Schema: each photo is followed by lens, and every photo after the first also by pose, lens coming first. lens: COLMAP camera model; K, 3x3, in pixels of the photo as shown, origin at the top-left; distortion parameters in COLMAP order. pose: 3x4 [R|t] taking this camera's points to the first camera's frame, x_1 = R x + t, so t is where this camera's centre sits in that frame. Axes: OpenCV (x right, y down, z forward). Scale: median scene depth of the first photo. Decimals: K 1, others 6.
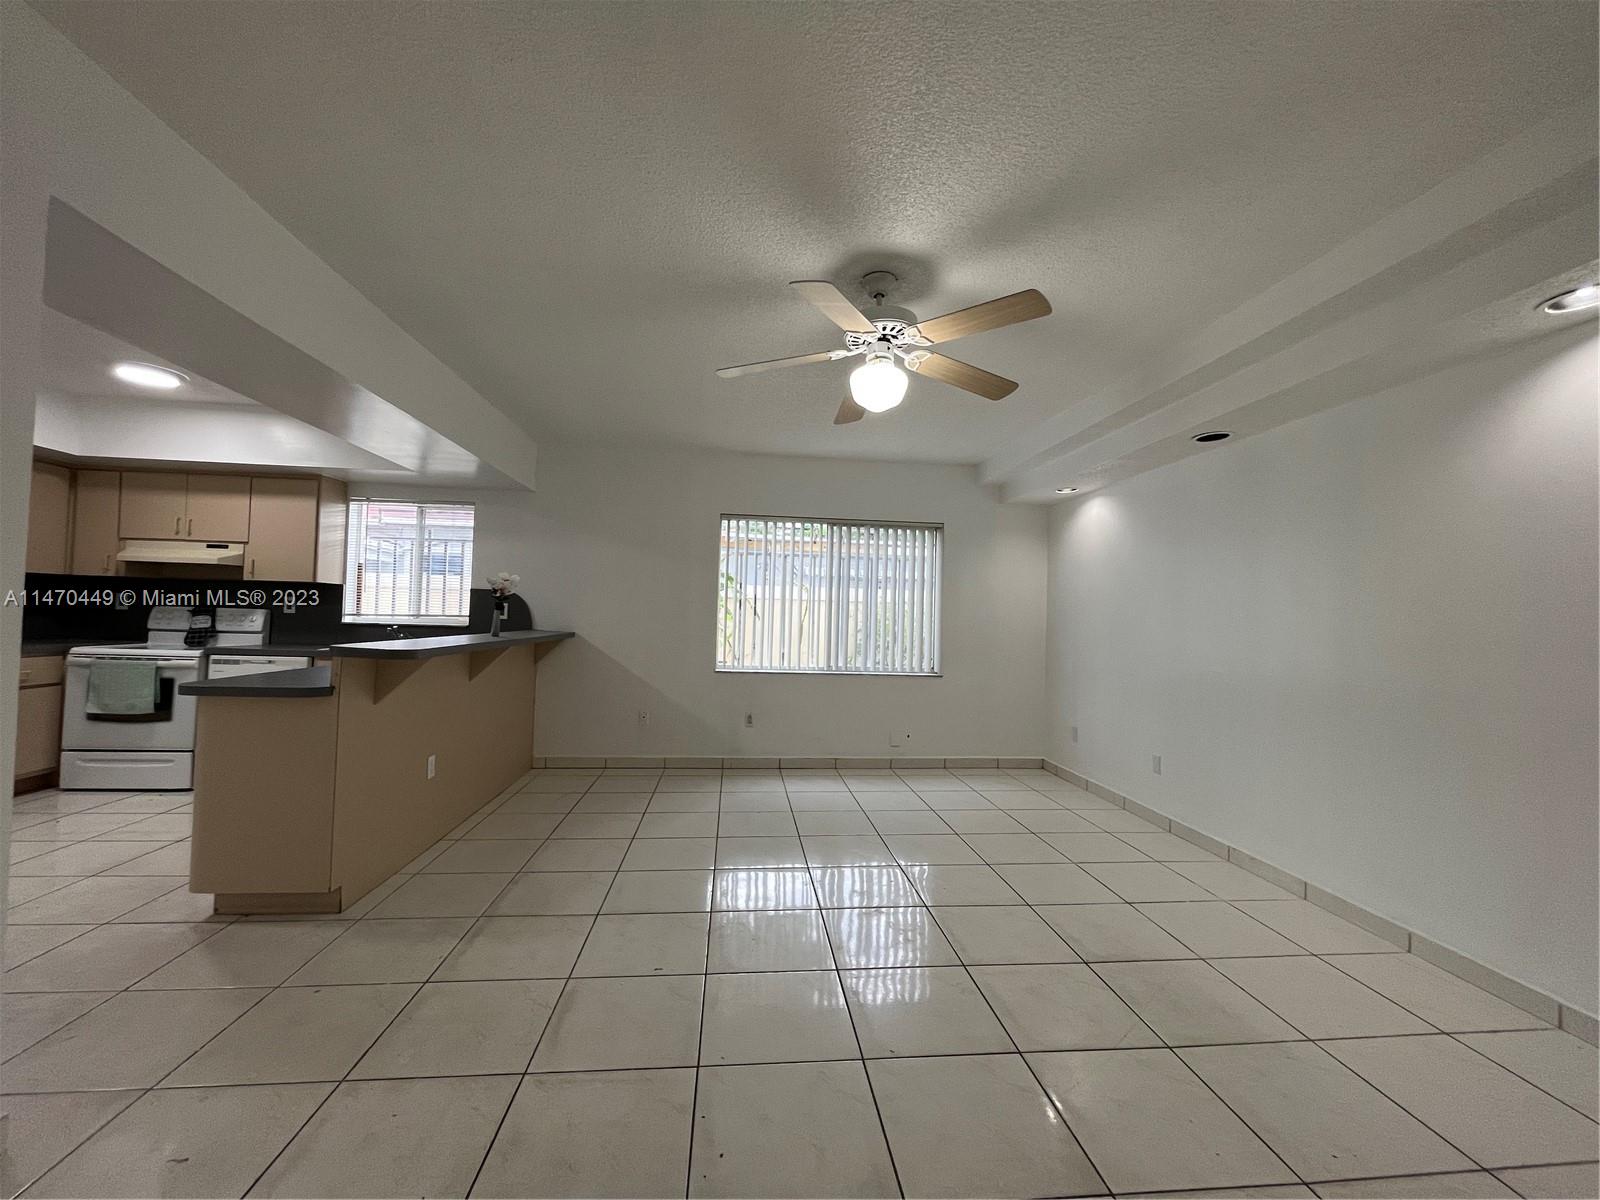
lens RADIAL K [[649.6, 0, 805.5], [0, 649.6, 599.6], [0, 0, 1]] dist [-0.001704, 0.000336]
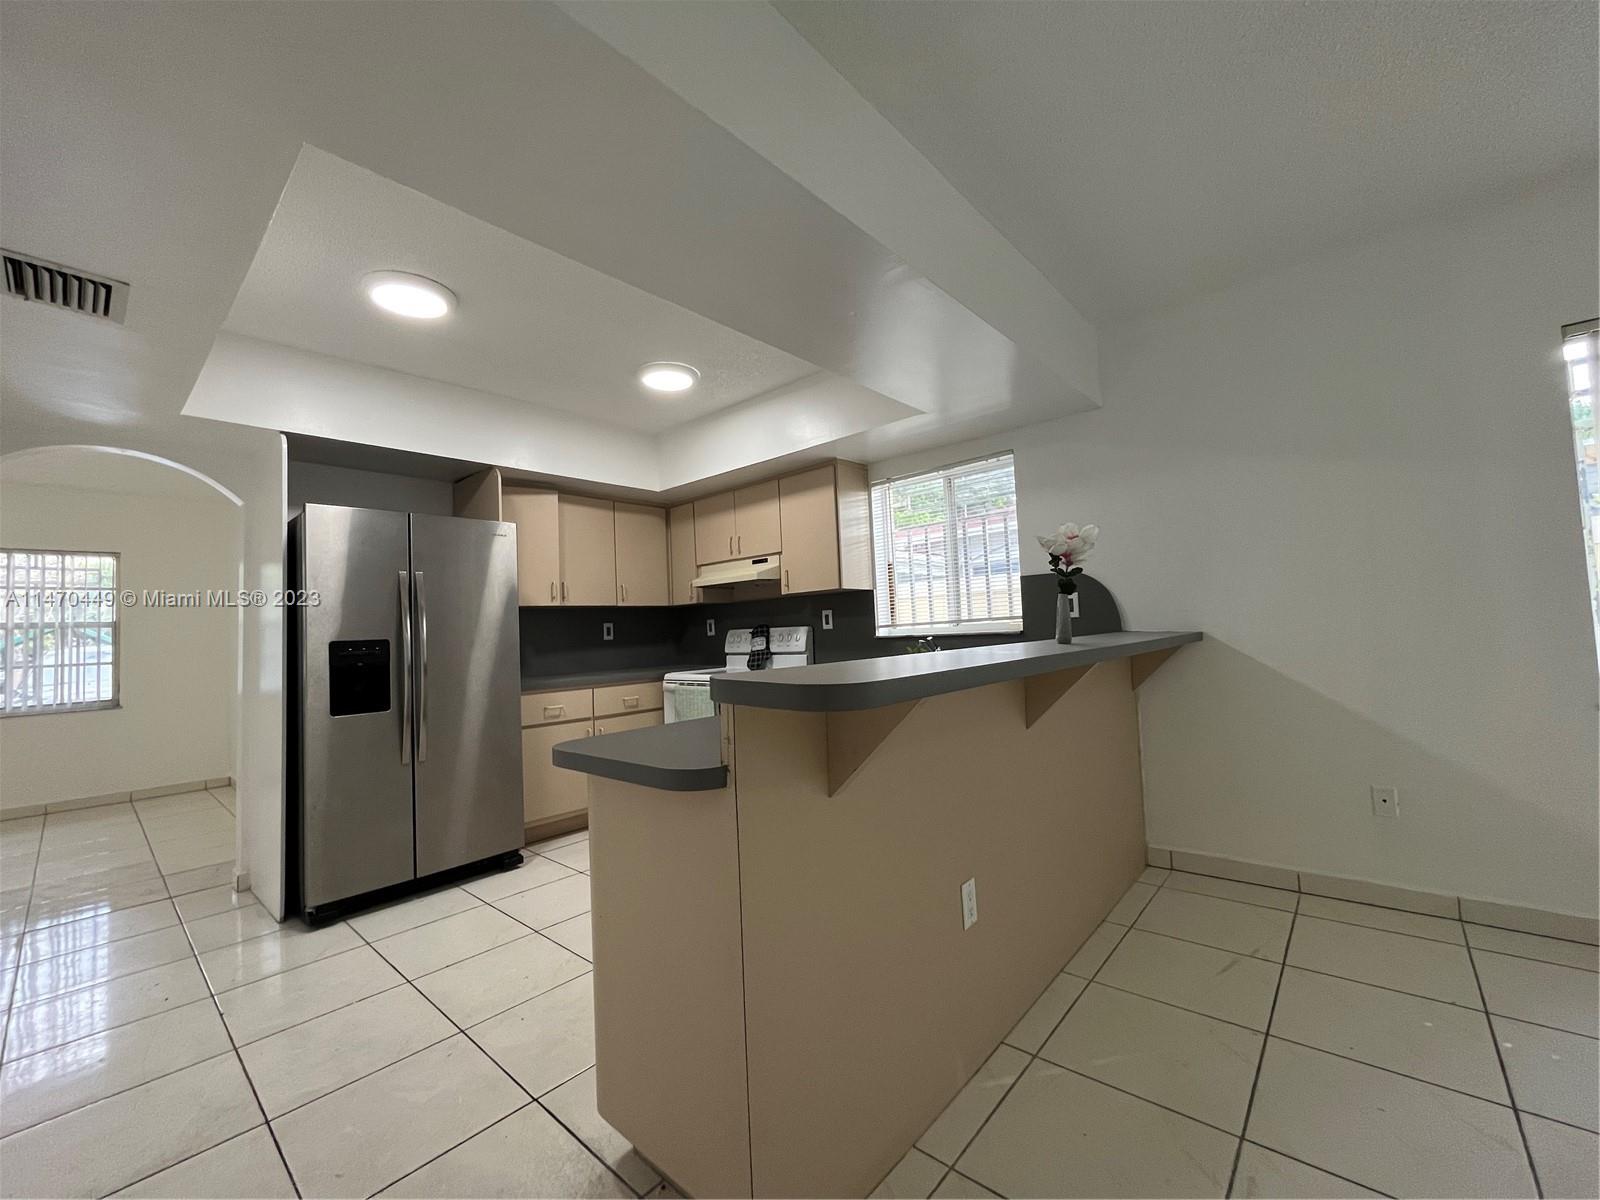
lens RADIAL K [[649.6, 0, 788.2], [0, 649.6, 603.6], [0, 0, 1]] dist [-0.001704, 0.000336]
pose [[0.663827, -0.092006, -0.742205, -0.194017], [0.084066, 0.995294, -0.048191, 0.025517], [0.743146, -0.030403, 0.668438, 0.401728]]
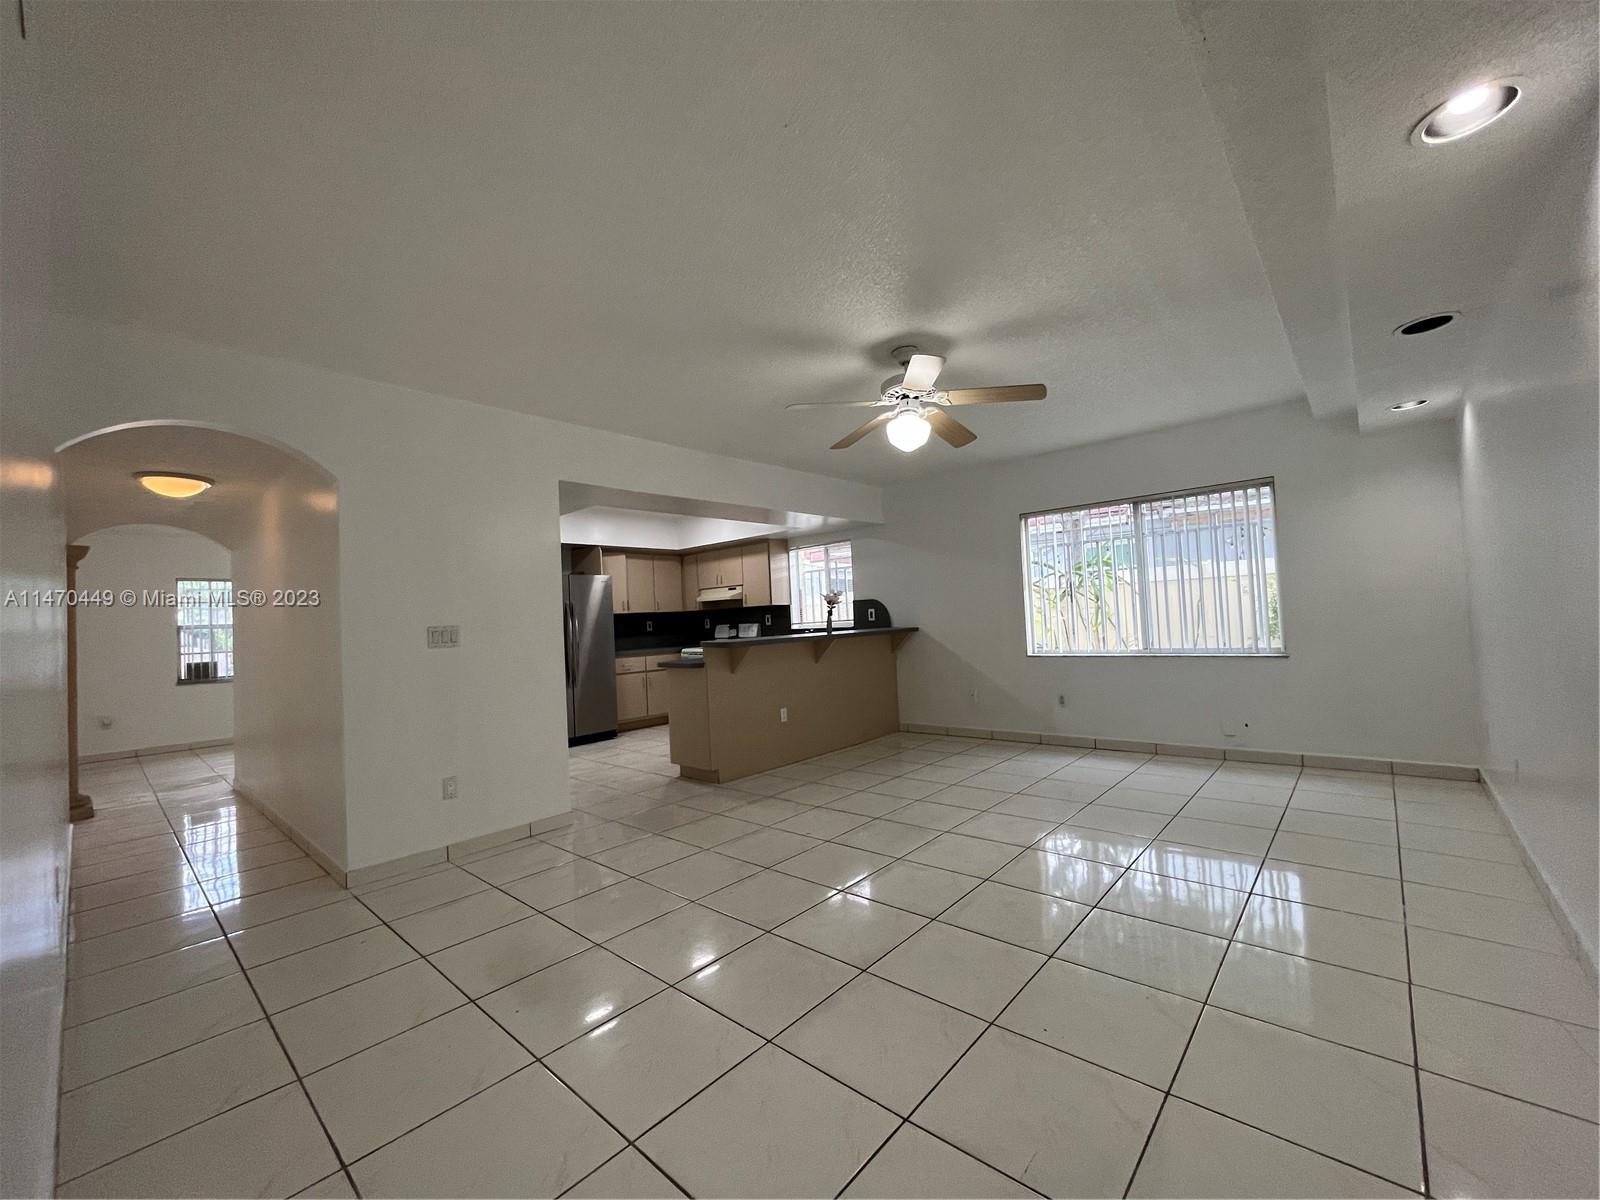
lens RADIAL K [[649.6, 0, 796.5], [0, 649.6, 602.9], [0, 0, 1]] dist [-0.001704, 0.000336]
pose [[0.666575, -0.079936, -0.741140, 0.483770], [0.086982, 0.995783, -0.029170, 0.020398], [0.740346, -0.045022, 0.670716, -0.039226]]
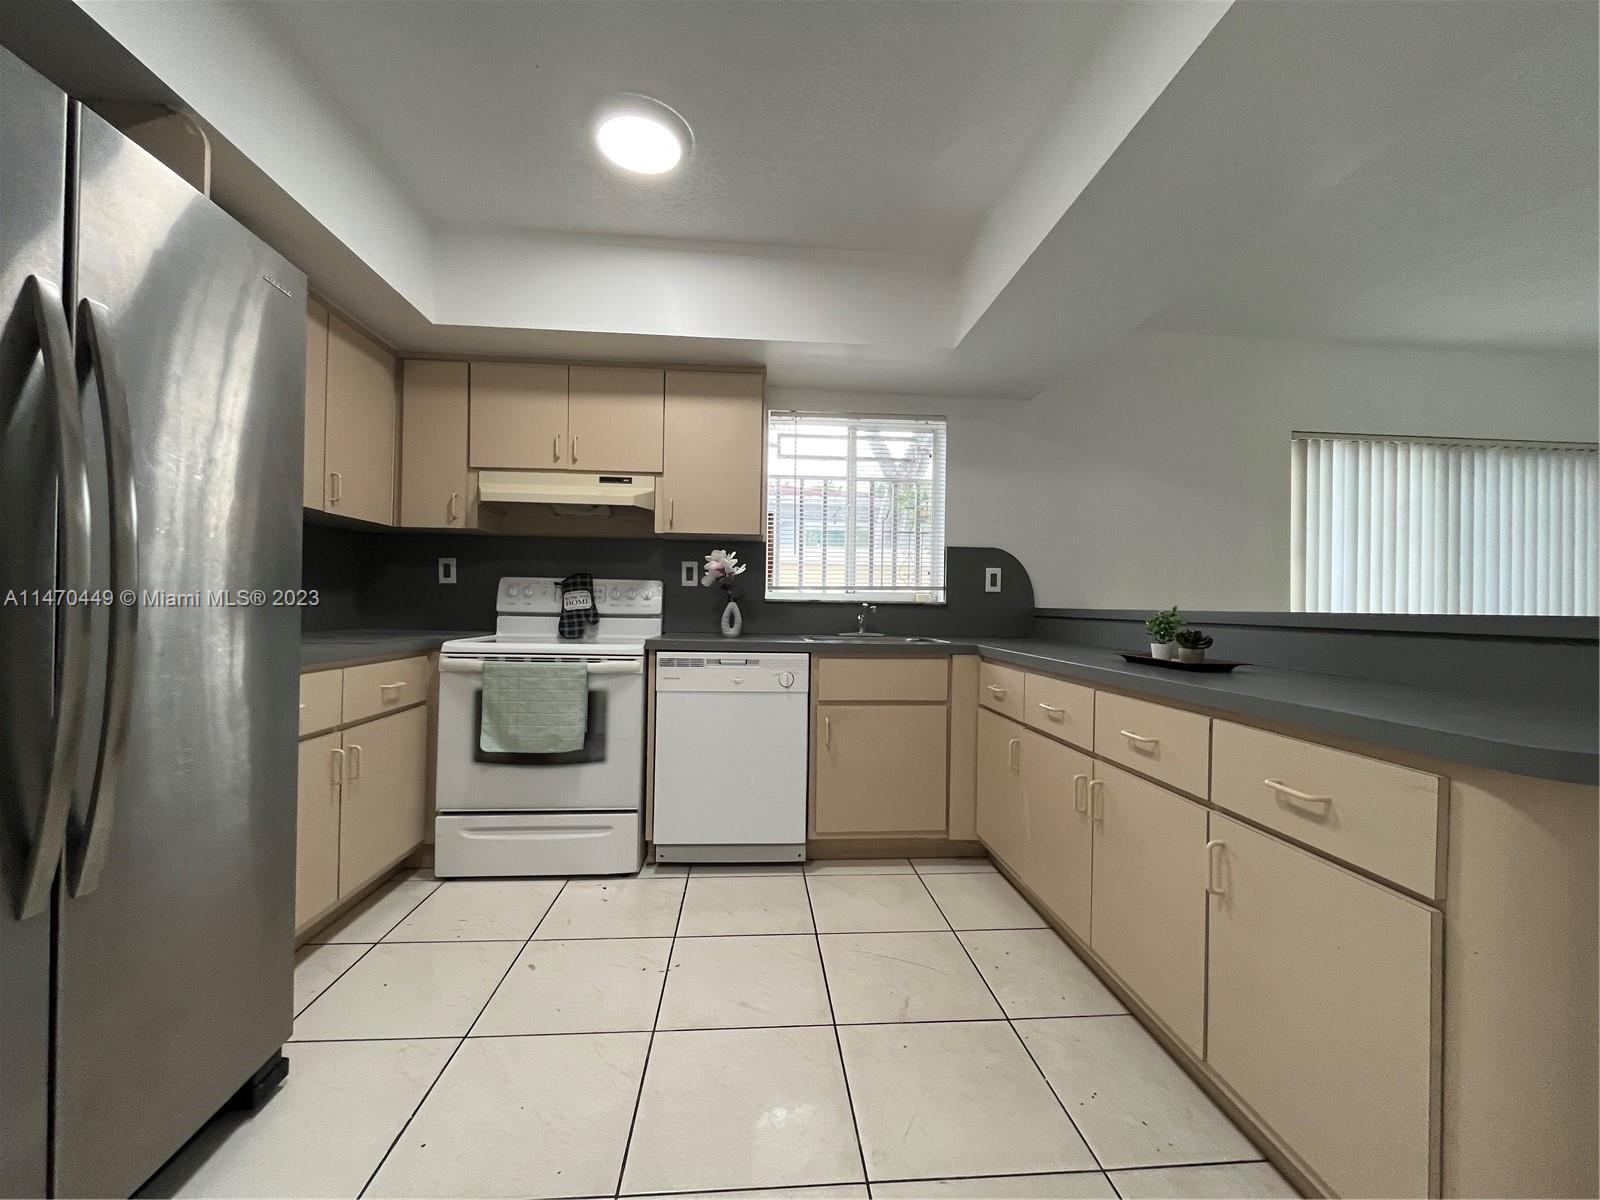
lens RADIAL K [[649.6, 0, 831.5], [0, 649.6, 603.0], [0, 0, 1]] dist [-0.001704, 0.000336]
pose [[0.999447, -0.012303, -0.030881, -0.663395], [0.013080, 0.999600, 0.025089, 0.024323], [0.030560, -0.025479, 0.999208, 0.362734]]
